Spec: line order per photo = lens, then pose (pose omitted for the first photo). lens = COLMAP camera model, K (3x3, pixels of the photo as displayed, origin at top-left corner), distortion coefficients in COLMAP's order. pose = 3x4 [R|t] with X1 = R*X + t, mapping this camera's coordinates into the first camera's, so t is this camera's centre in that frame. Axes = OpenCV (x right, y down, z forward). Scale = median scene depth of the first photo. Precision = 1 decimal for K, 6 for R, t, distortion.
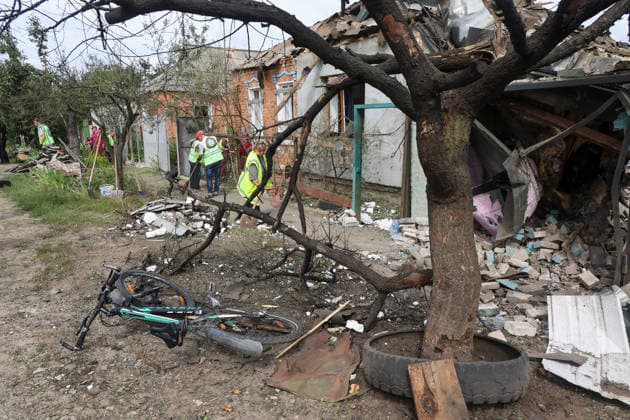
lens RADIAL K [[506.8, 0, 314.5], [0, 506.8, 211.4], [0, 0, 1]] dist [0.004514, -0.000249]
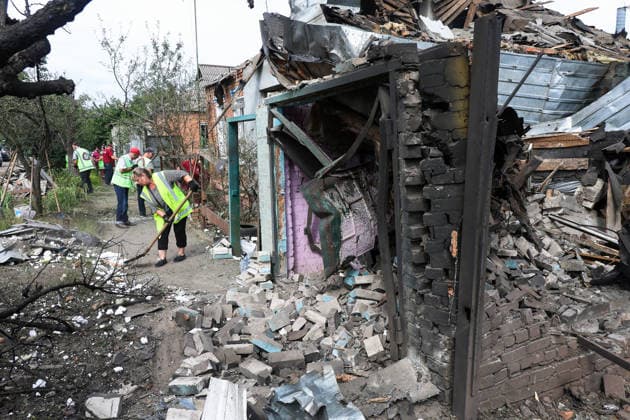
lens RADIAL K [[506.8, 0, 315.7], [0, 506.8, 209.7], [0, 0, 1]] dist [0.004514, -0.000249]
pose [[0.987150, 0.016344, -0.158961, 0.371917], [-0.022952, 0.998943, -0.039819, -0.021536], [0.158142, 0.042956, 0.986482, 0.170435]]
